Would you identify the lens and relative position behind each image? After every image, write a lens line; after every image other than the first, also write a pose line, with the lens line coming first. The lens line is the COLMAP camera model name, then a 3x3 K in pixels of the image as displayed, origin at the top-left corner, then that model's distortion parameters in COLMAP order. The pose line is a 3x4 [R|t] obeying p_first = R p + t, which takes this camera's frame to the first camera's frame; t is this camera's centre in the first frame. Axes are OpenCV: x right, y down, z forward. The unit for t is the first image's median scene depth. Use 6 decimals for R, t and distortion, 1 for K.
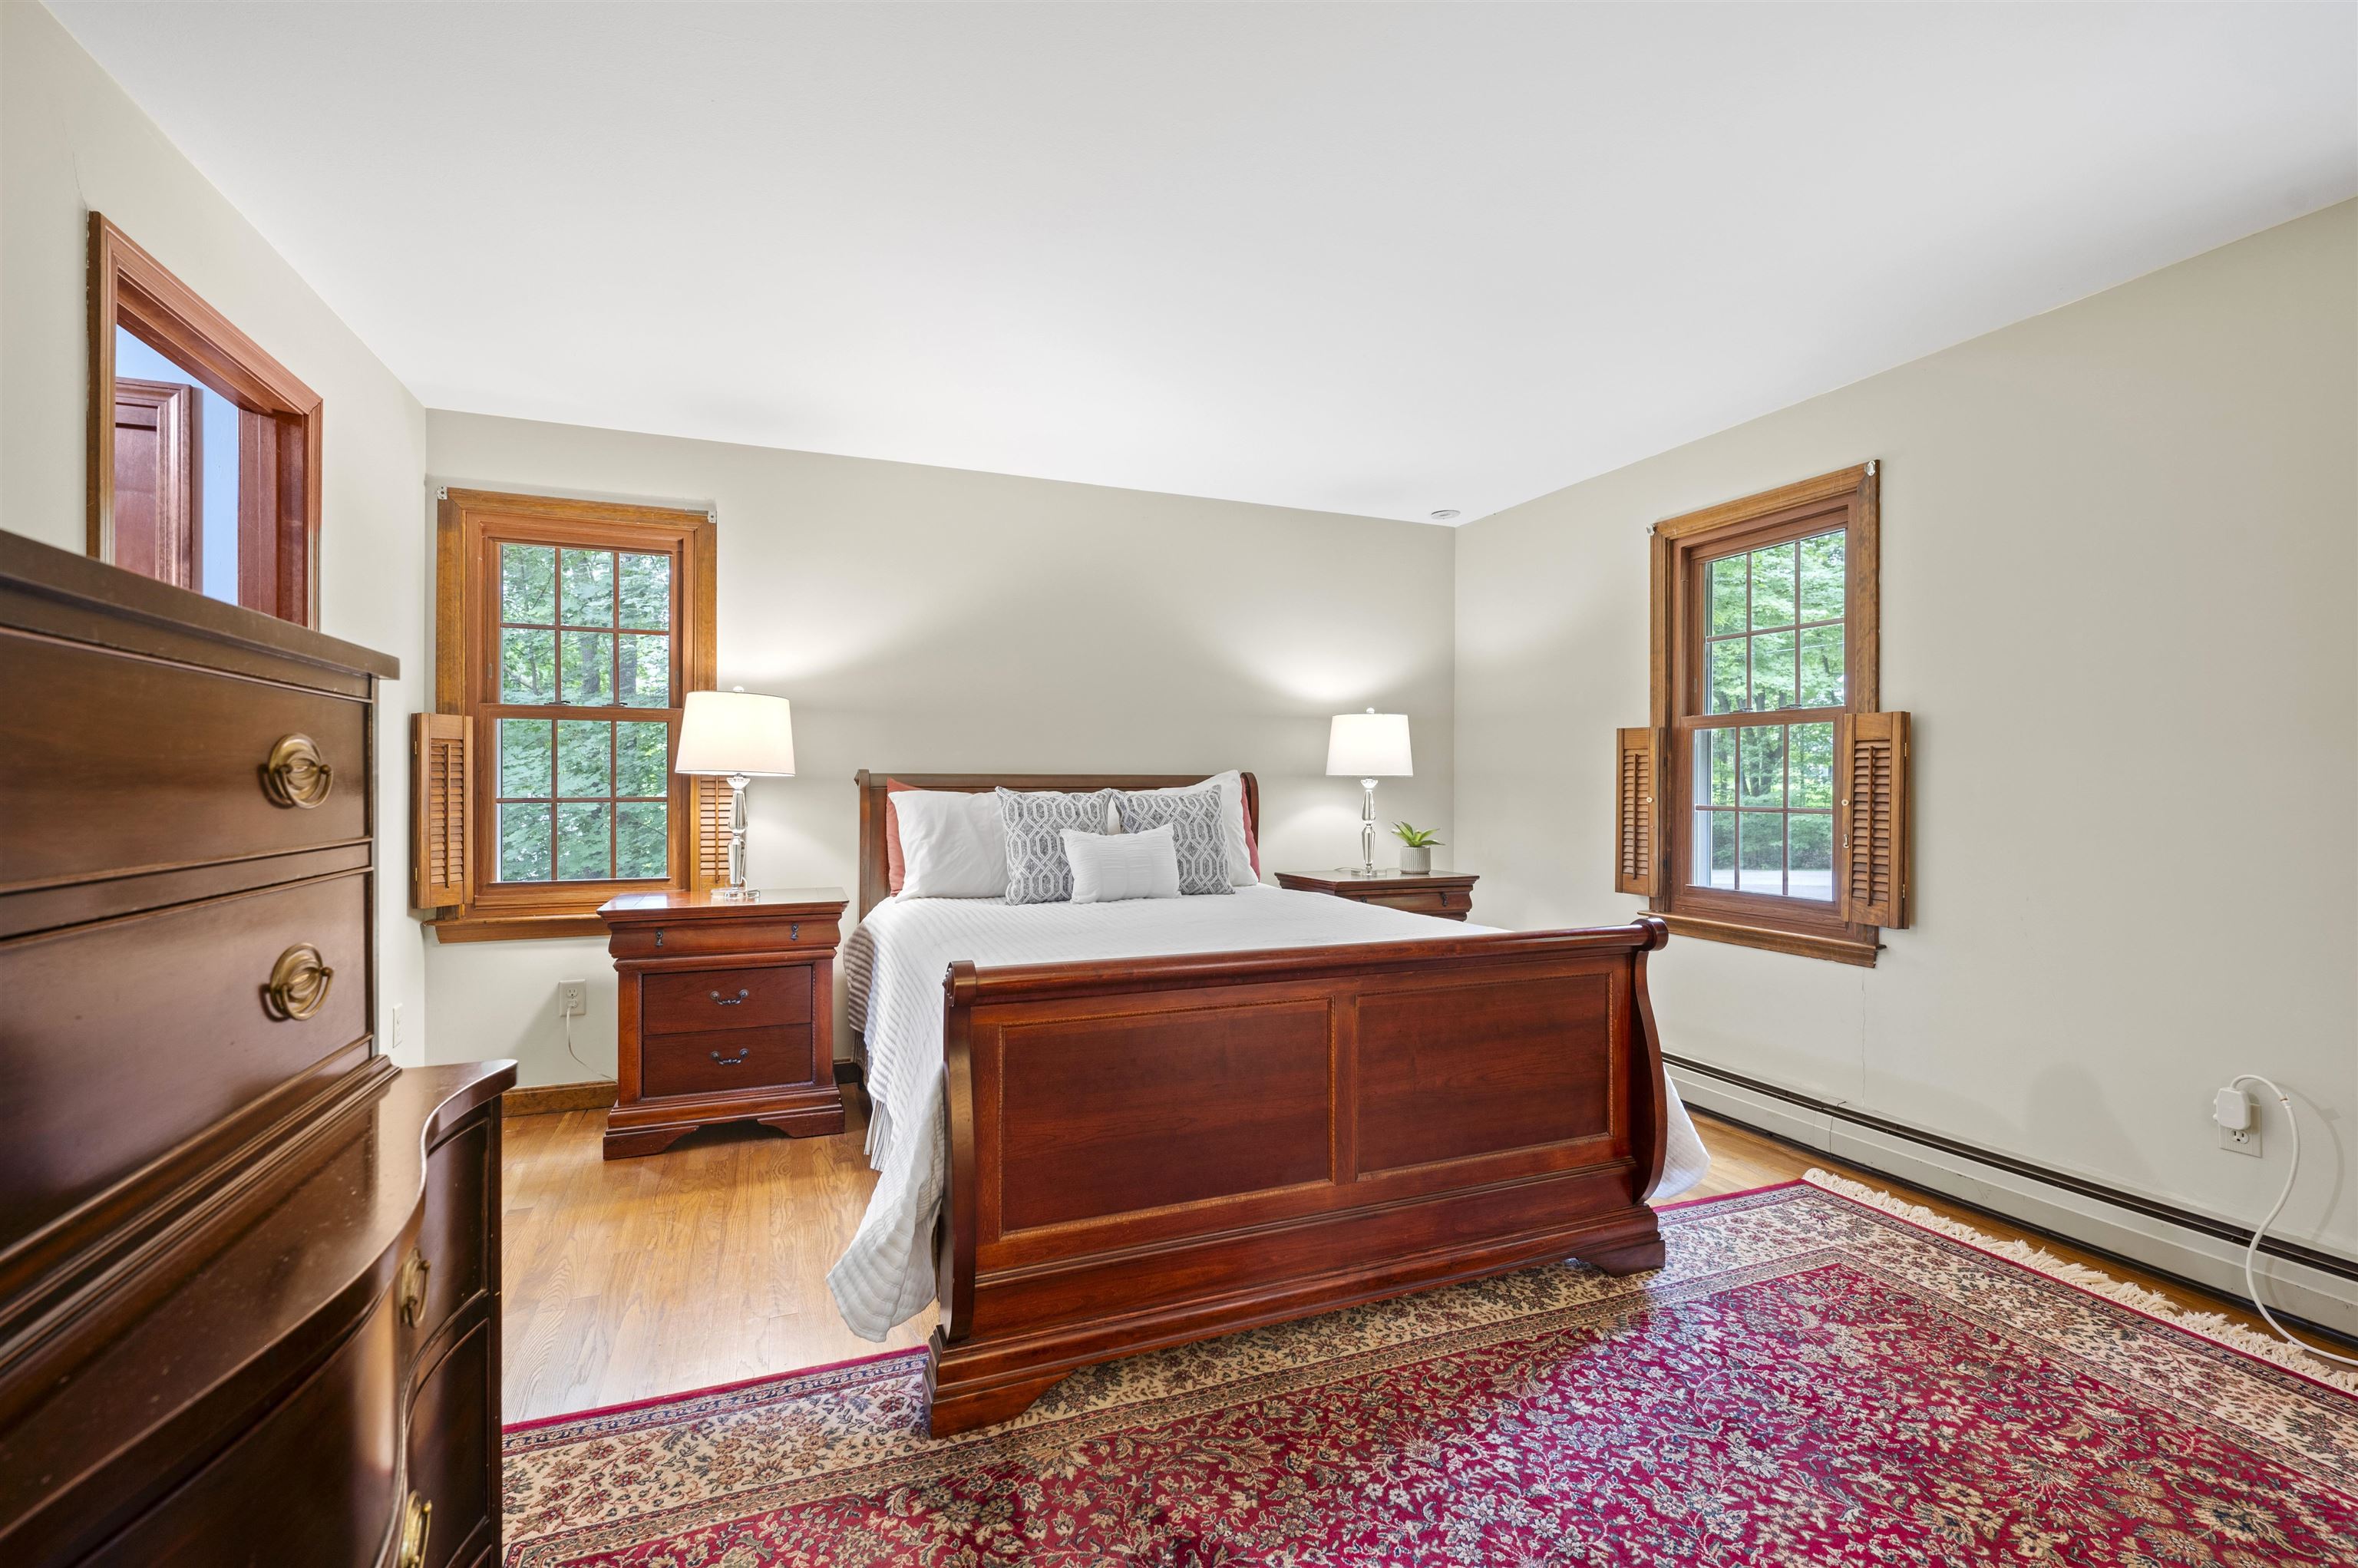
lens RADIAL K [[1024.7, 0, 1191.3], [0, 1024.7, 778.1], [0, 0, 1]] dist [0.002537, 0.000307]
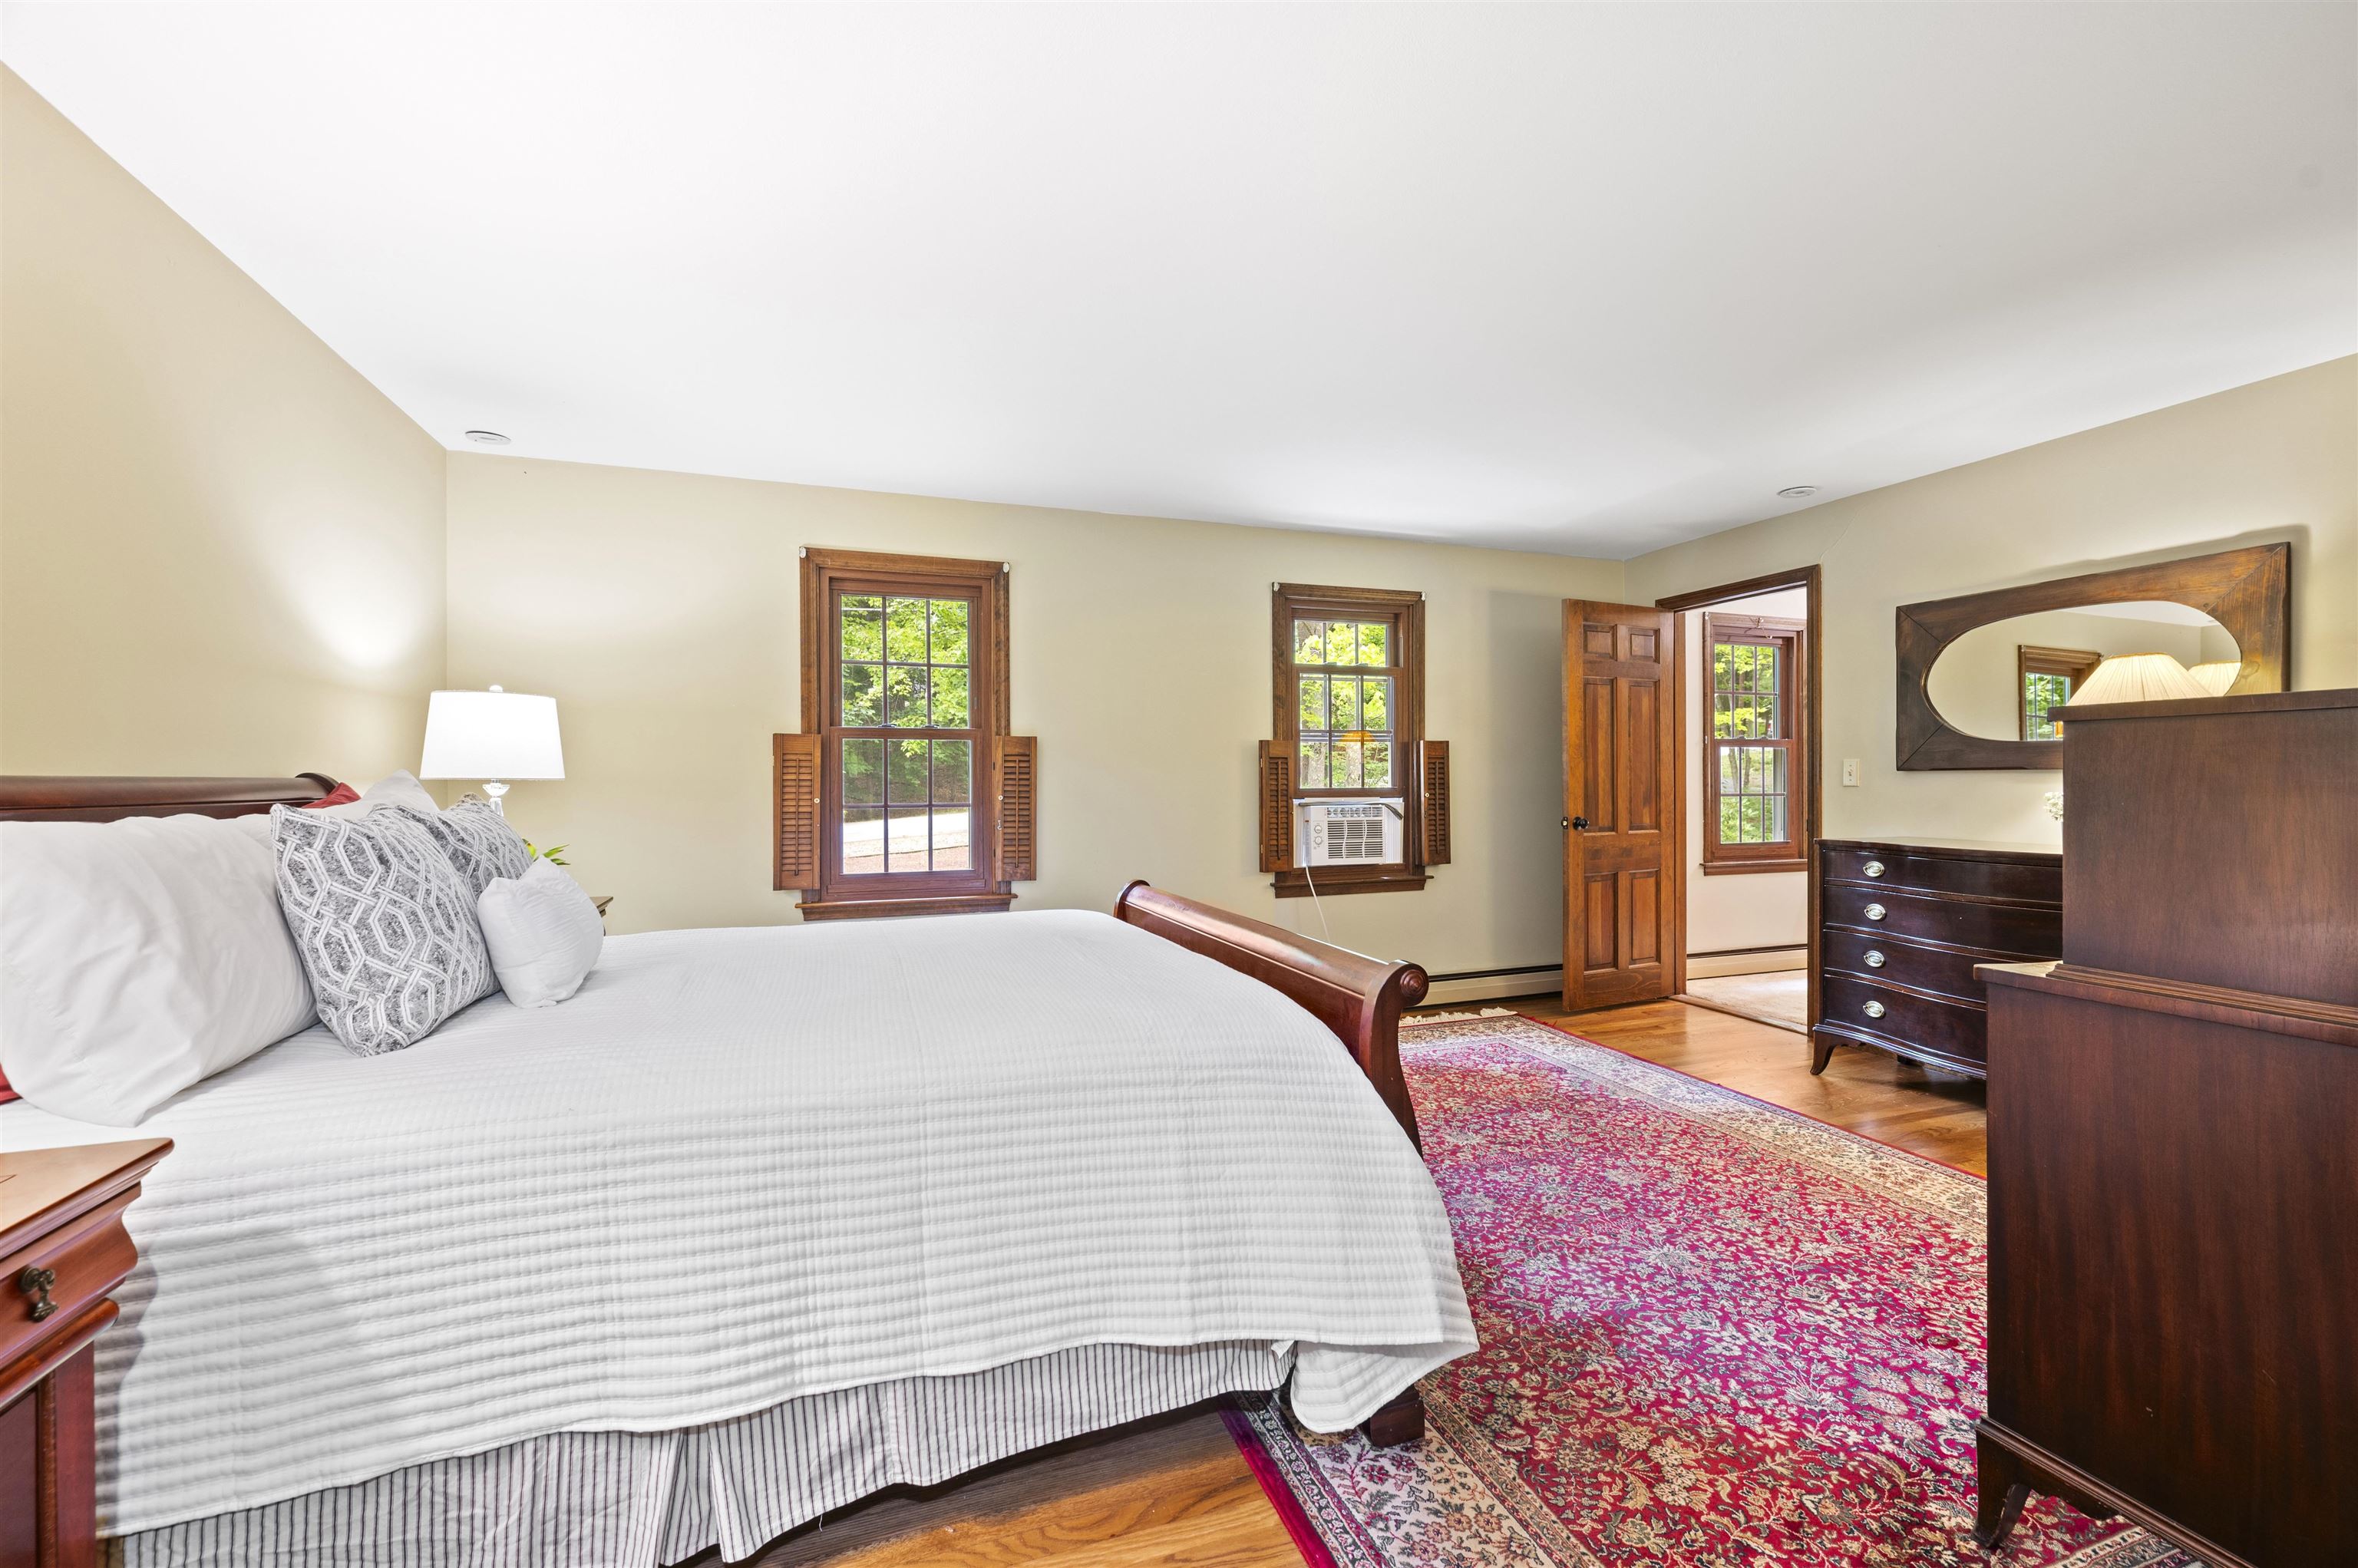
lens RADIAL K [[971.4, 0, 1185.3], [0, 971.4, 785.0], [0, 0, 1]] dist [-0.009808, 0.003664]
pose [[0.044392, -0.004373, 0.999005, -0.950601], [0.002518, 0.999988, 0.004265, 0.001856], [-0.999011, 0.002327, 0.044403, 0.936822]]
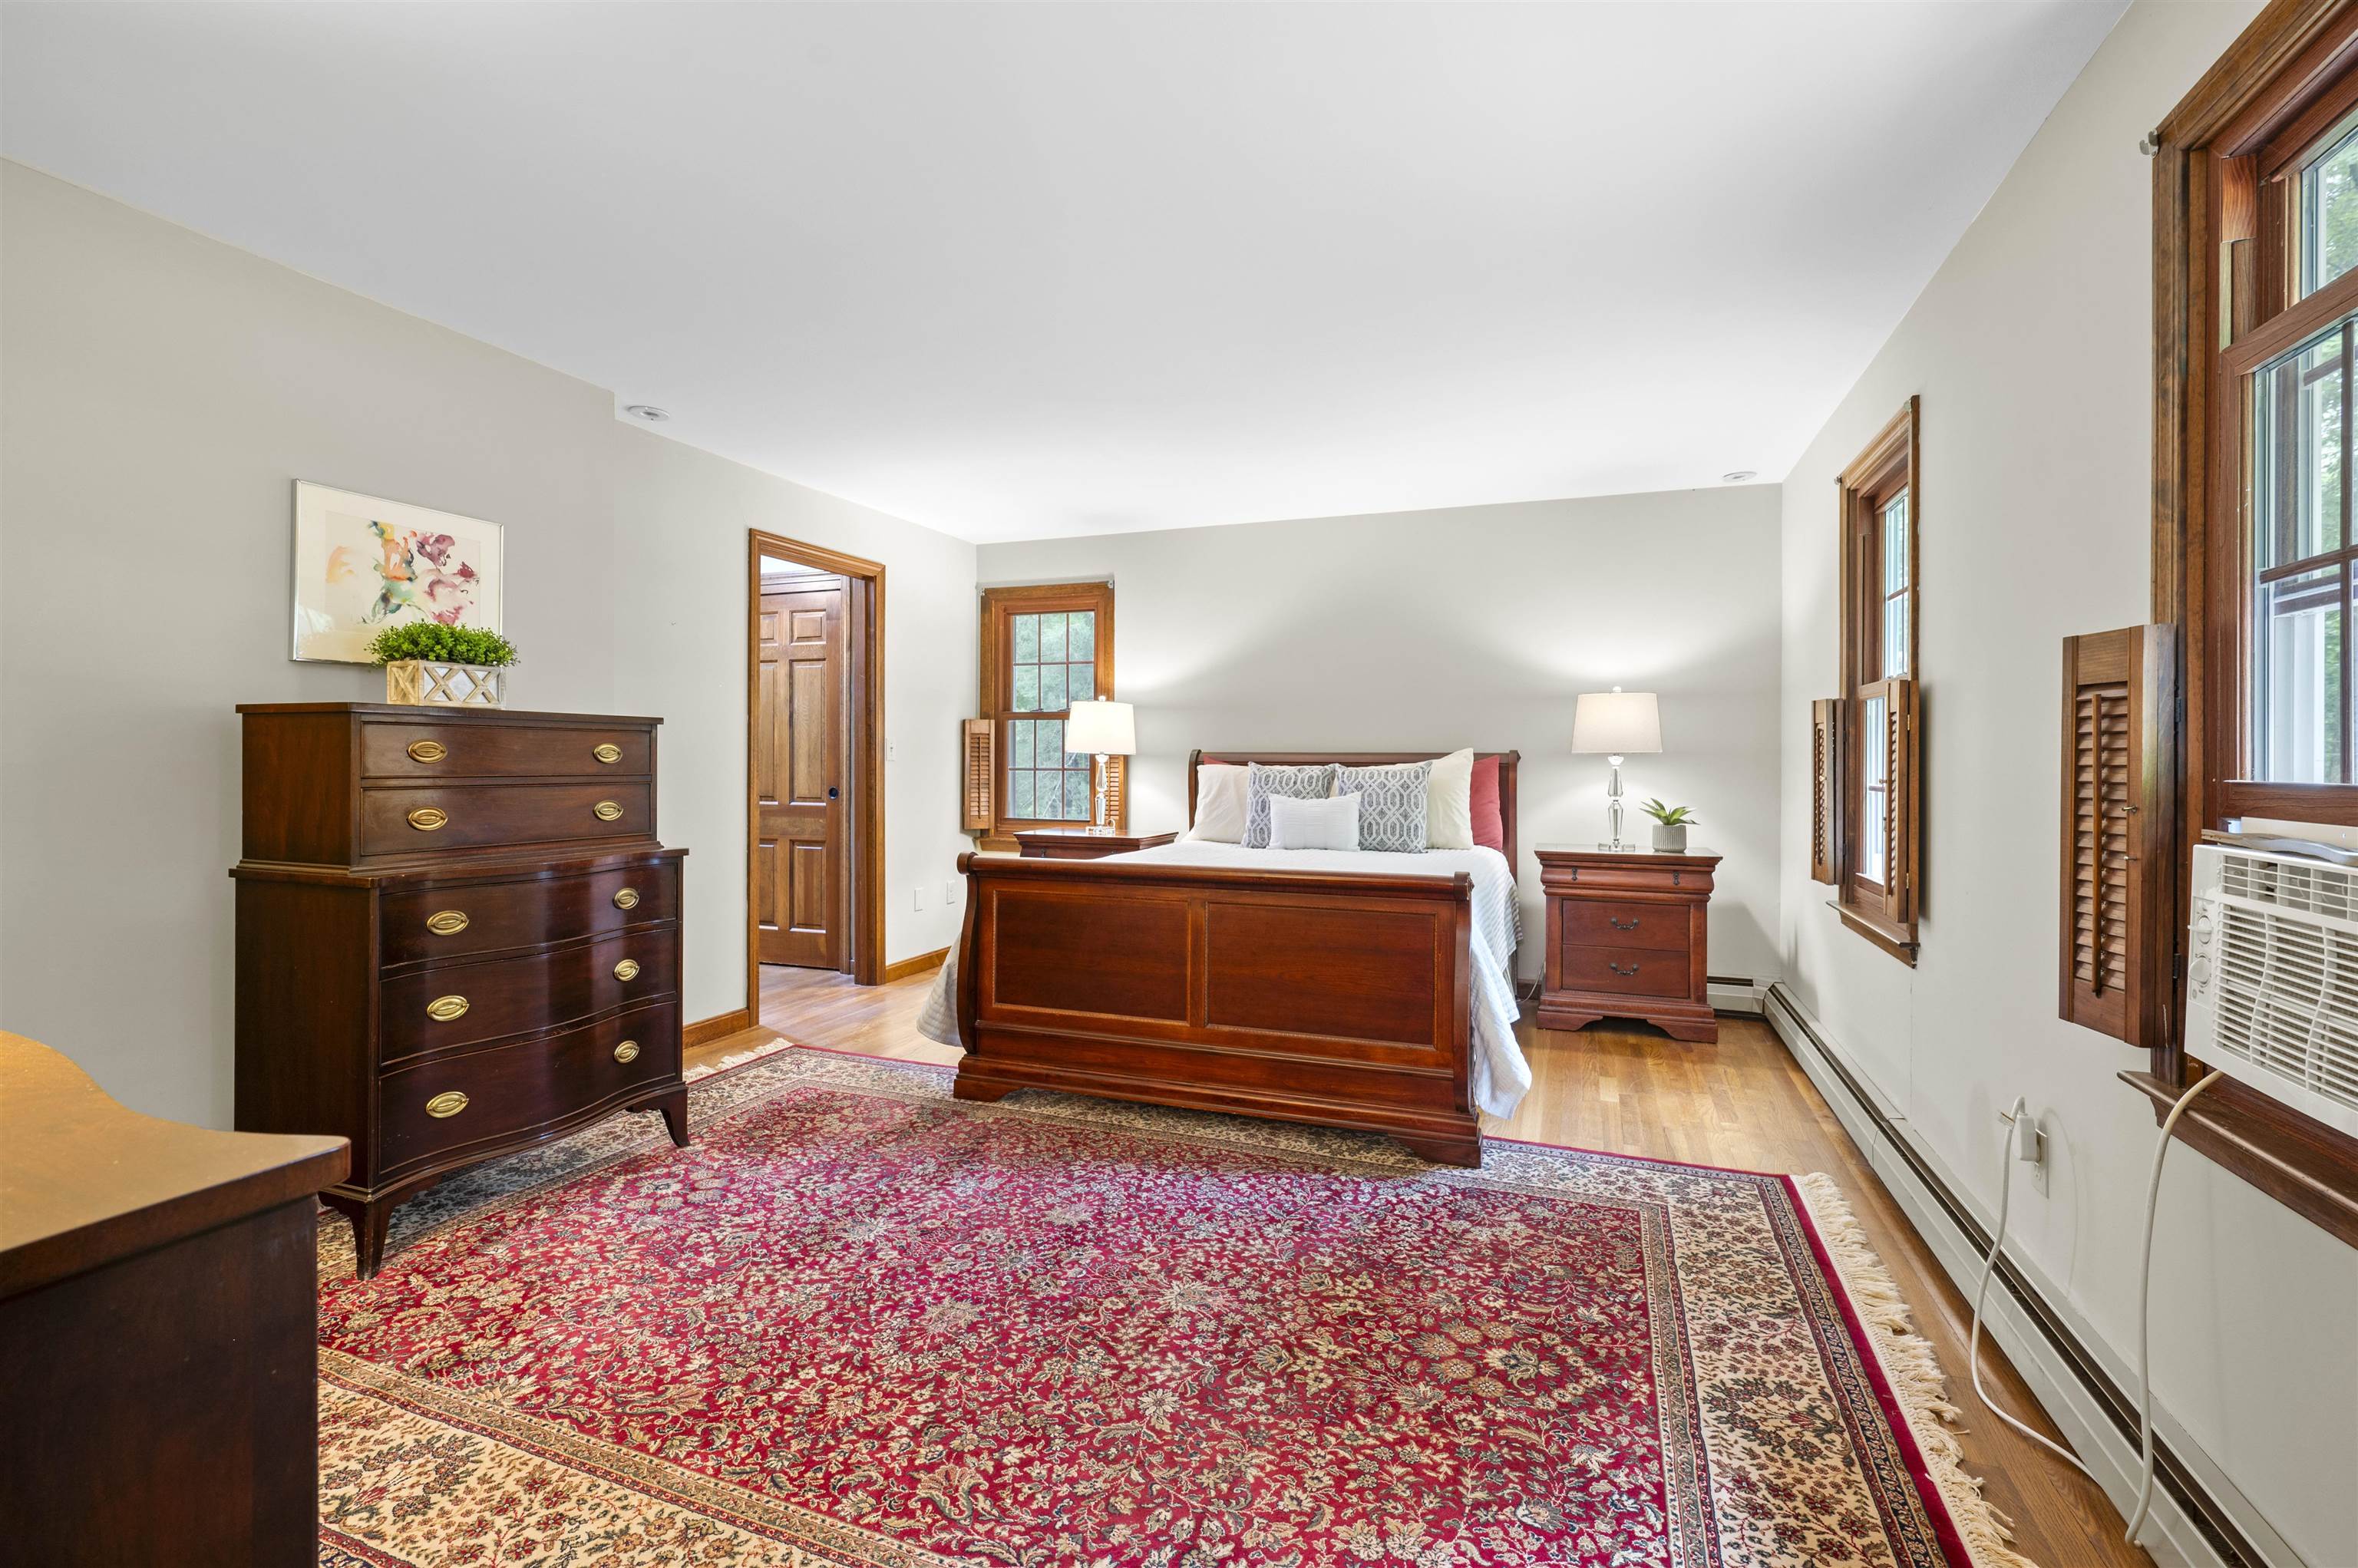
lens RADIAL K [[1056.9, 0, 1179.1], [0, 1056.9, 762.9], [0, 0, 1]] dist [0.001943, -0.000252]
pose [[0.731674, 0.002826, -0.681649, 1.112900], [0.000970, 0.999986, 0.005187, 0.004772], [0.681654, -0.004456, 0.731661, -0.128148]]
